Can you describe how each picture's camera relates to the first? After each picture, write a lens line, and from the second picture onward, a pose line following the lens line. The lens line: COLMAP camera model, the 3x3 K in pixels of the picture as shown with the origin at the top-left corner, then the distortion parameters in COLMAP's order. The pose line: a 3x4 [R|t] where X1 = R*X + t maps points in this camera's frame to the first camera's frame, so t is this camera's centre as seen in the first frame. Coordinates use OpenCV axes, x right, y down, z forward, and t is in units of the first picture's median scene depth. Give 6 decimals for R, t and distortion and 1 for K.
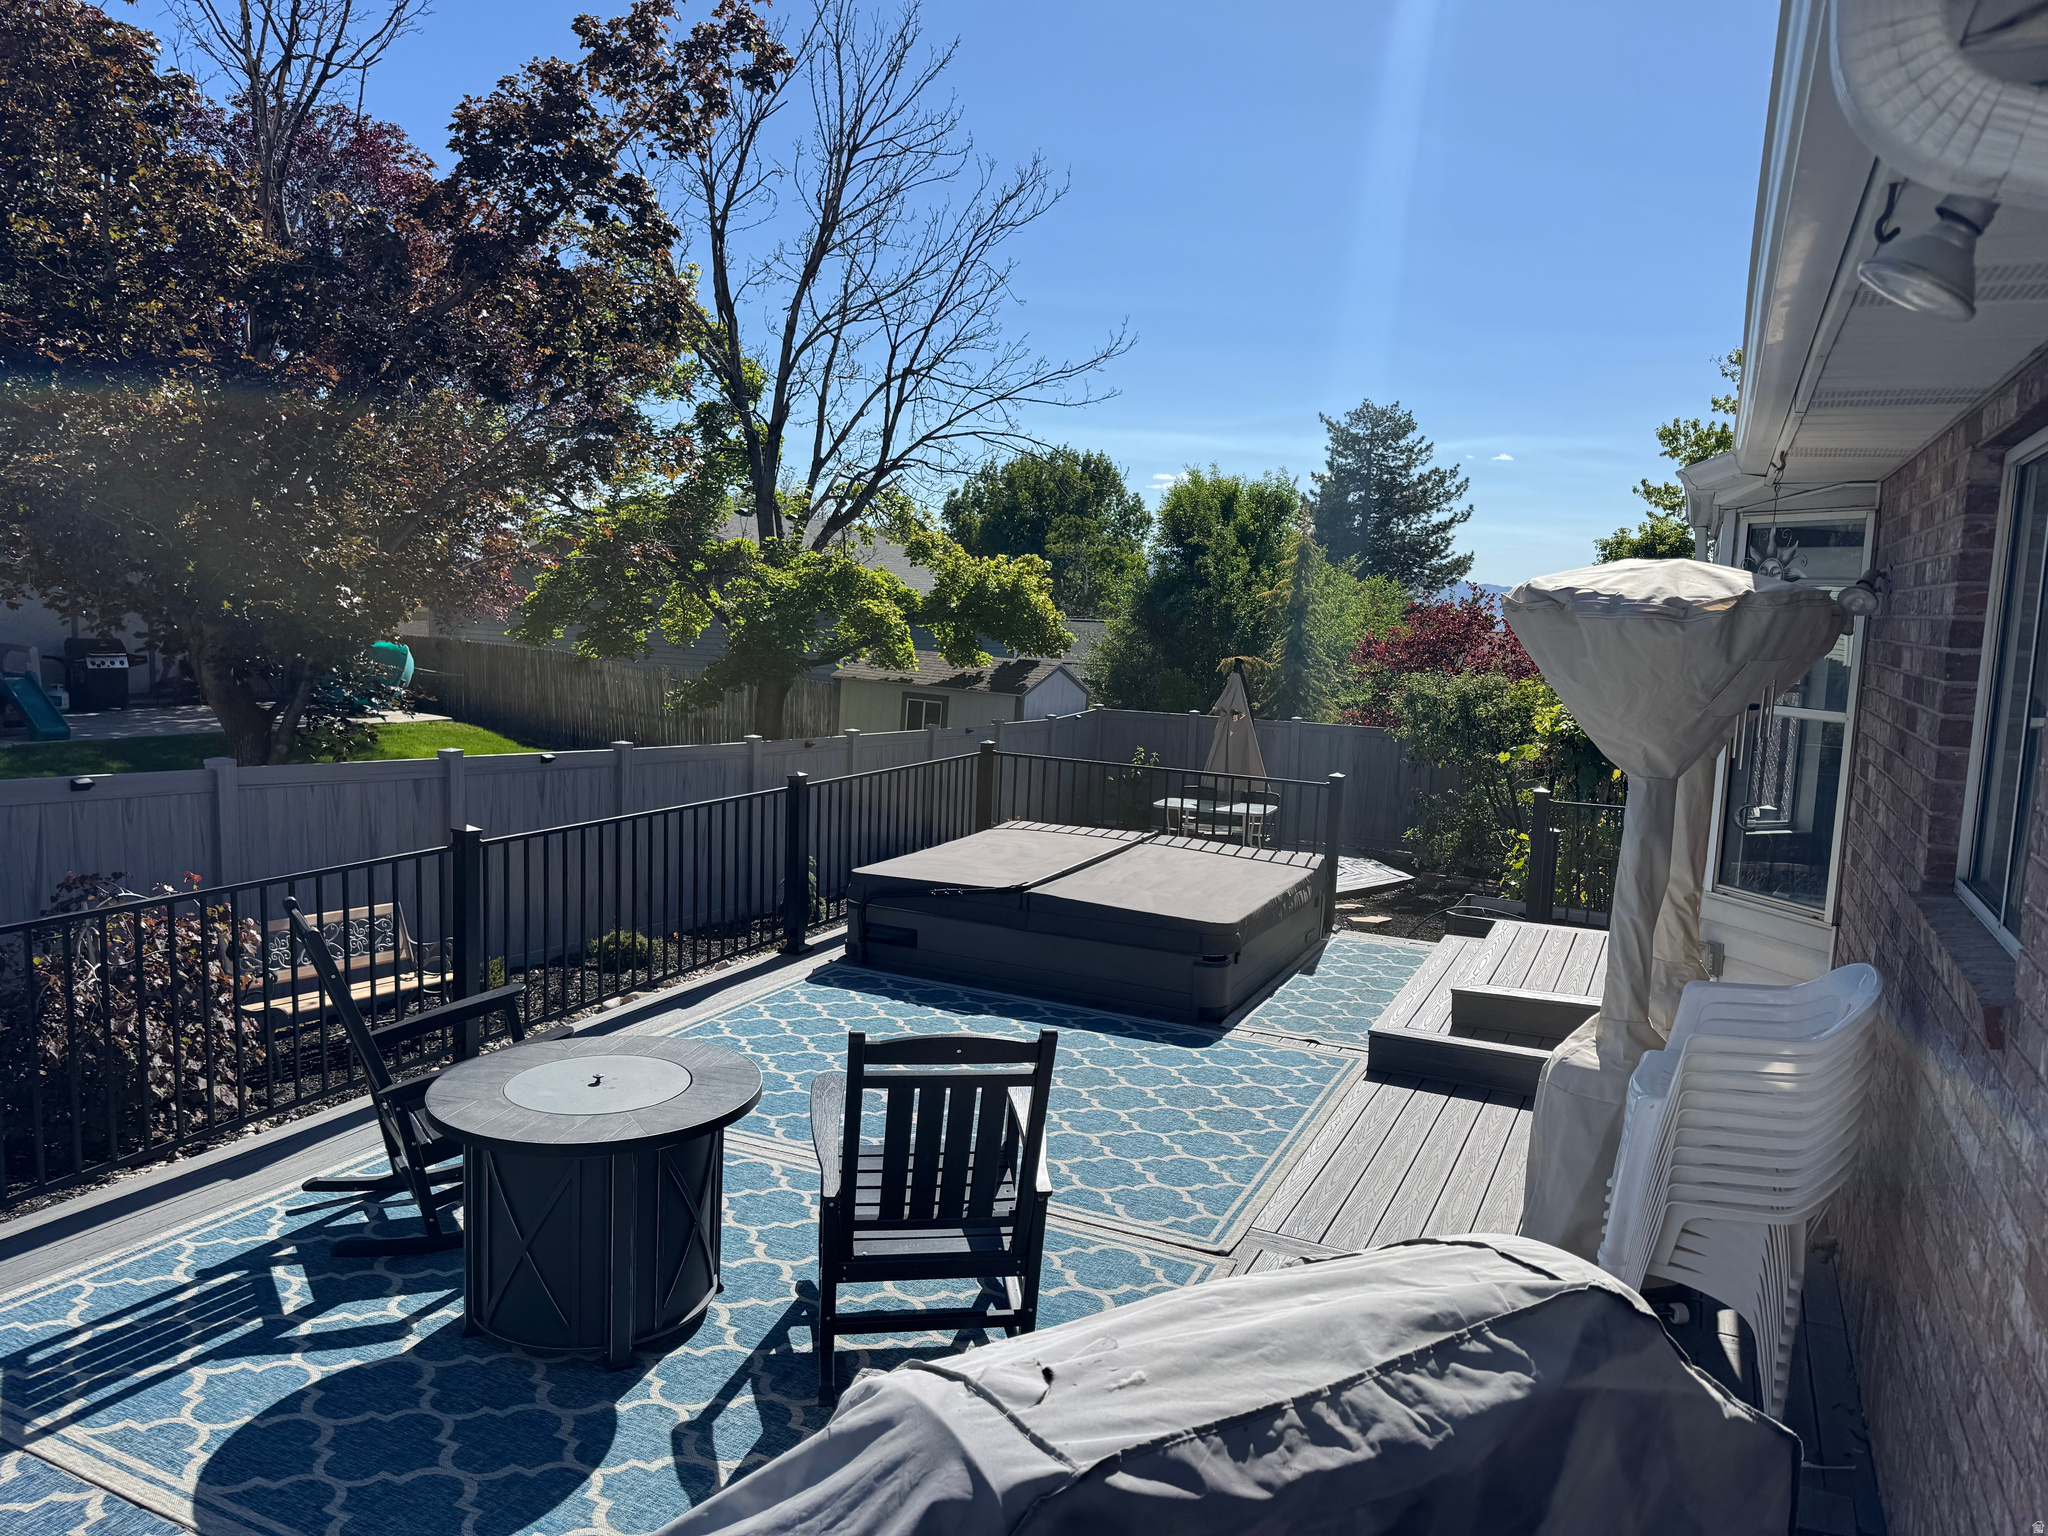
lens RADIAL K [[1433.4, 0, 1024.0], [0, 1433.4, 768.0], [0, 0, 1]] dist [0.064808, -0.077093]
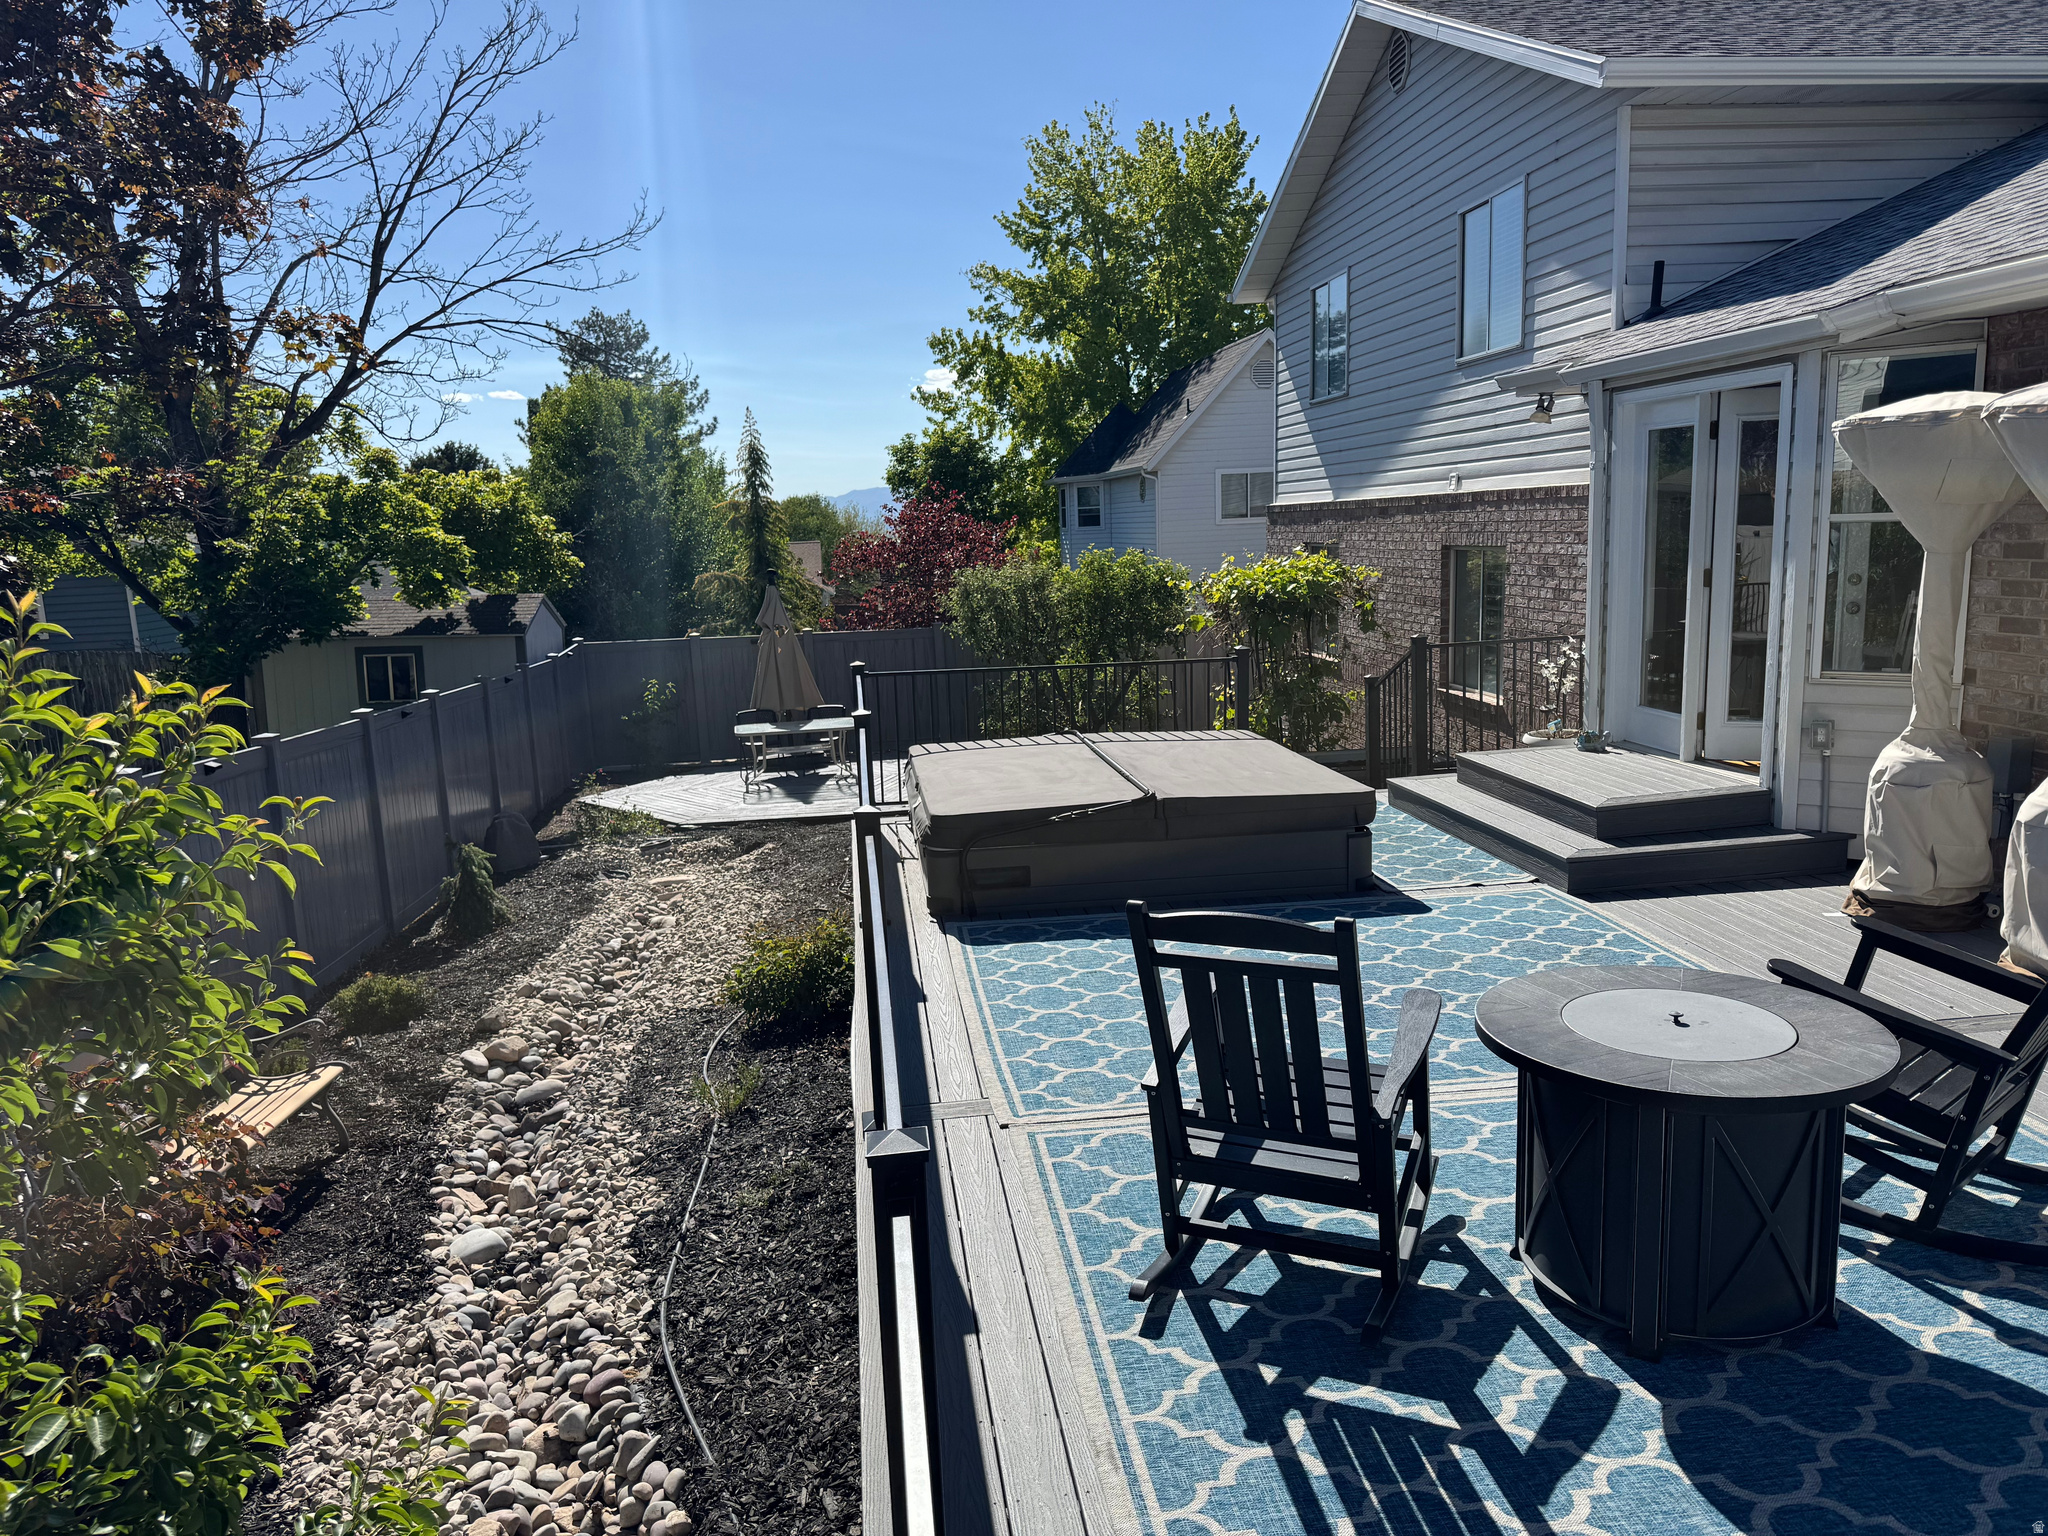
lens RADIAL K [[1428.2, 0, 1039.2], [0, 1428.2, 764.1], [0, 0, 1]] dist [0.059974, -0.072146]
pose [[0.838840, -0.155967, 0.521558, -0.202721], [0.128452, 0.987734, 0.088779, -0.010182], [-0.529007, -0.007476, 0.848585, 0.097712]]
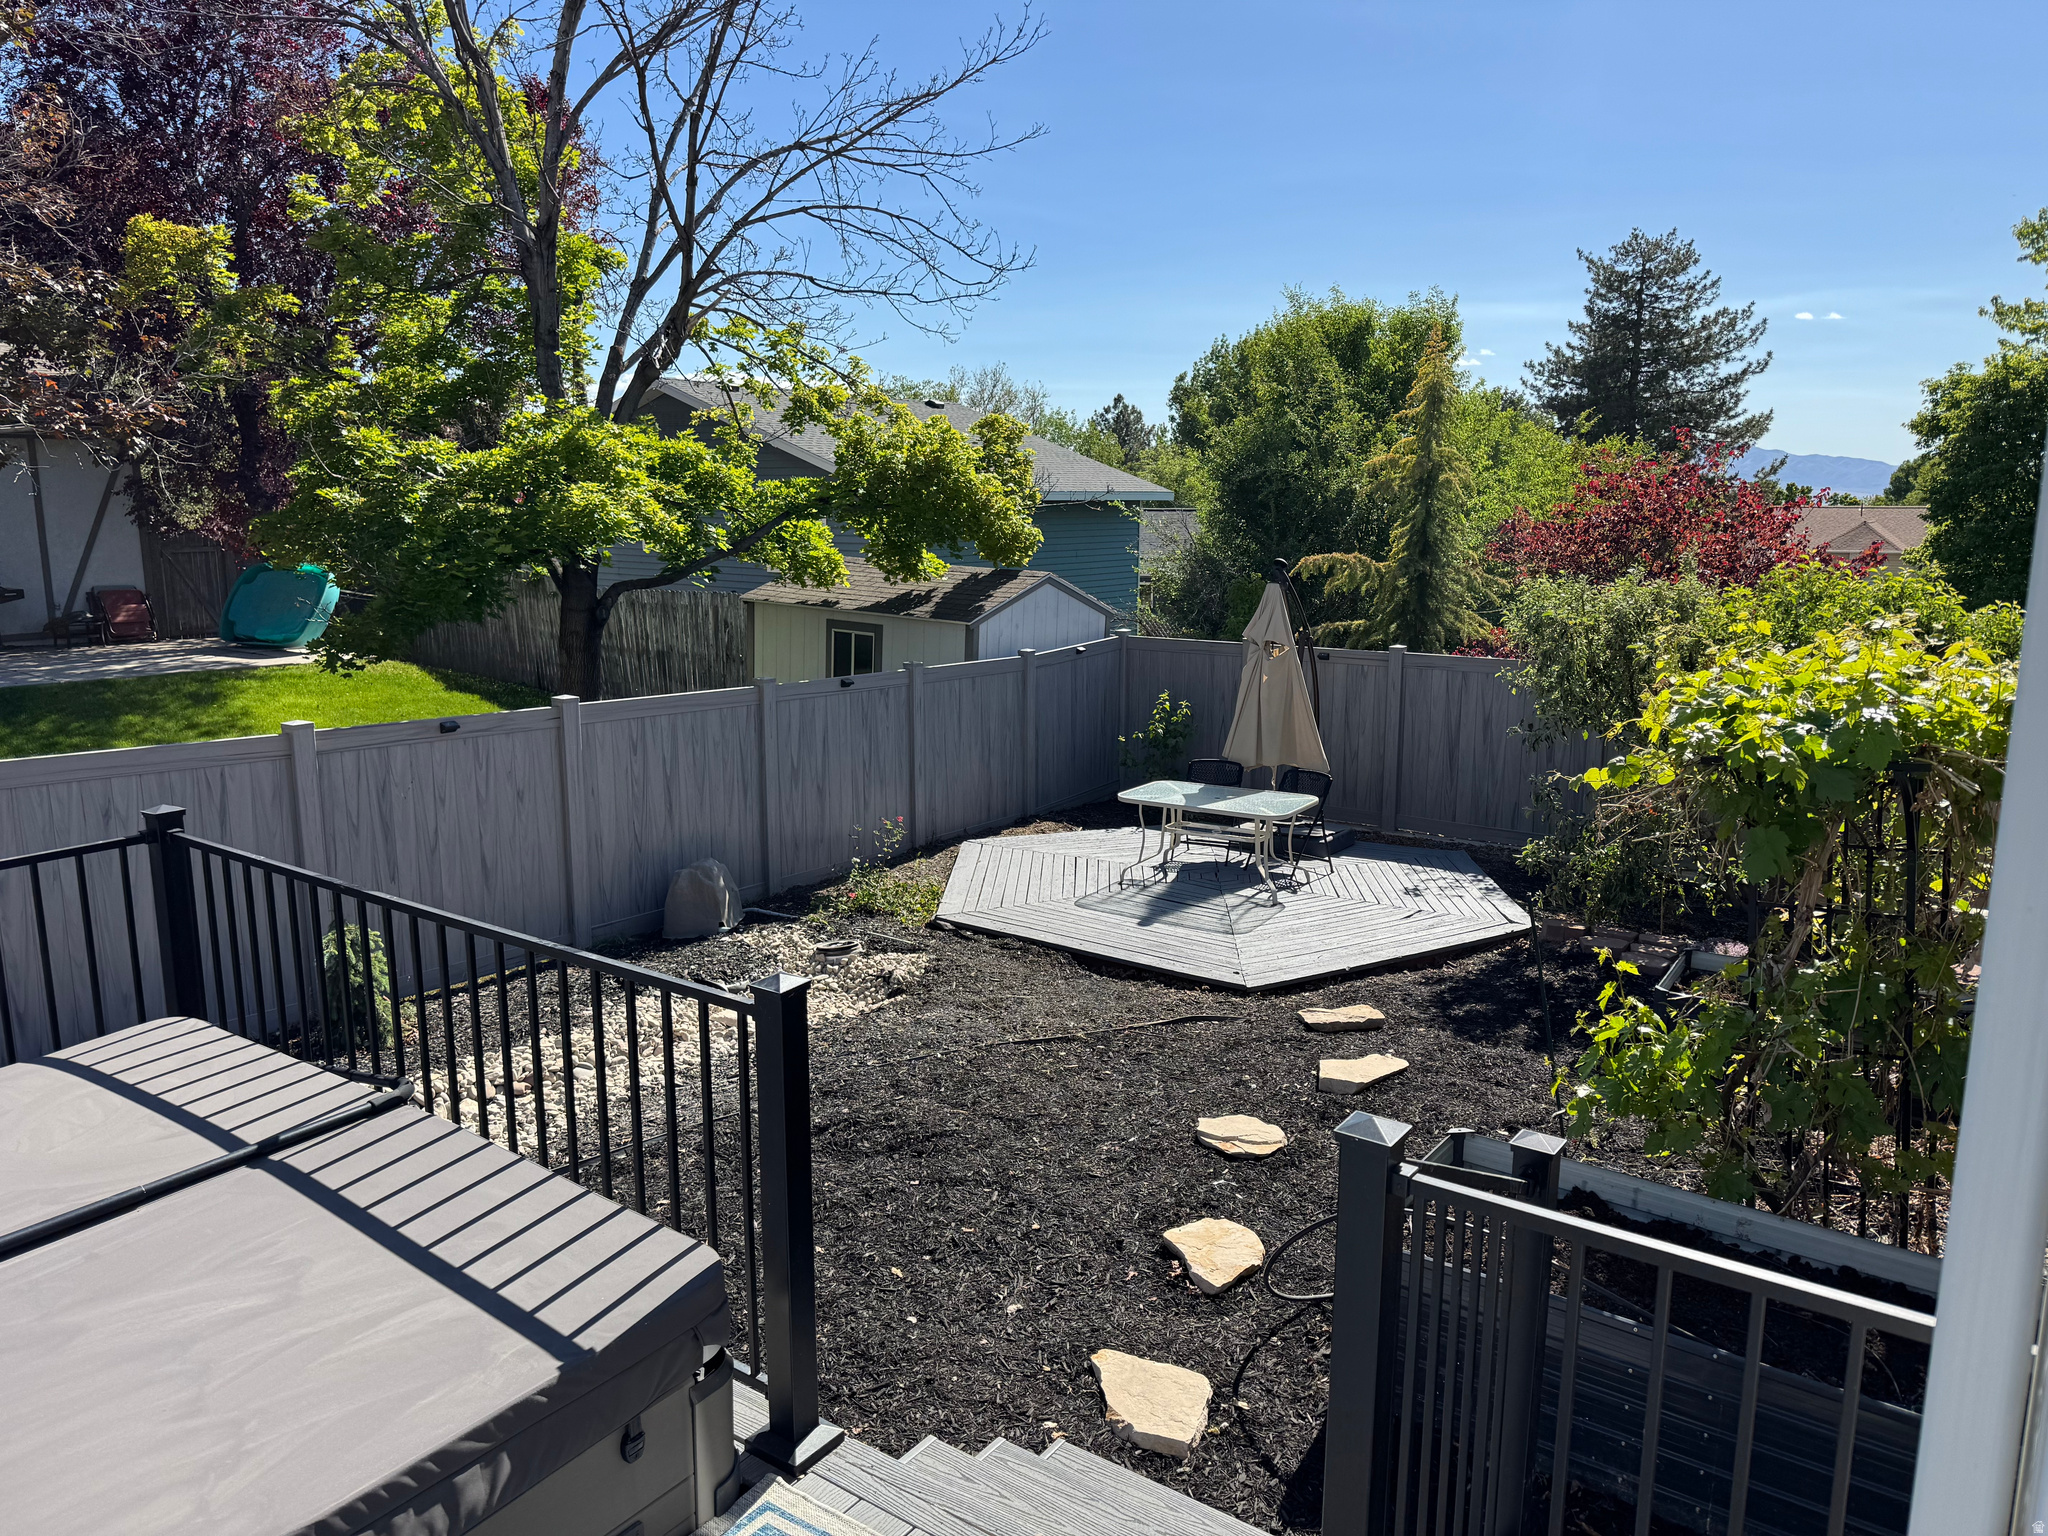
lens RADIAL K [[1428.2, 0, 1039.2], [0, 1428.2, 764.1], [0, 0, 1]] dist [0.059974, -0.072146]
pose [[0.984162, -0.002470, -0.177256, 0.149149], [0.014630, 0.997624, 0.067328, -0.028642], [0.176669, -0.068855, 0.981859, 0.329198]]
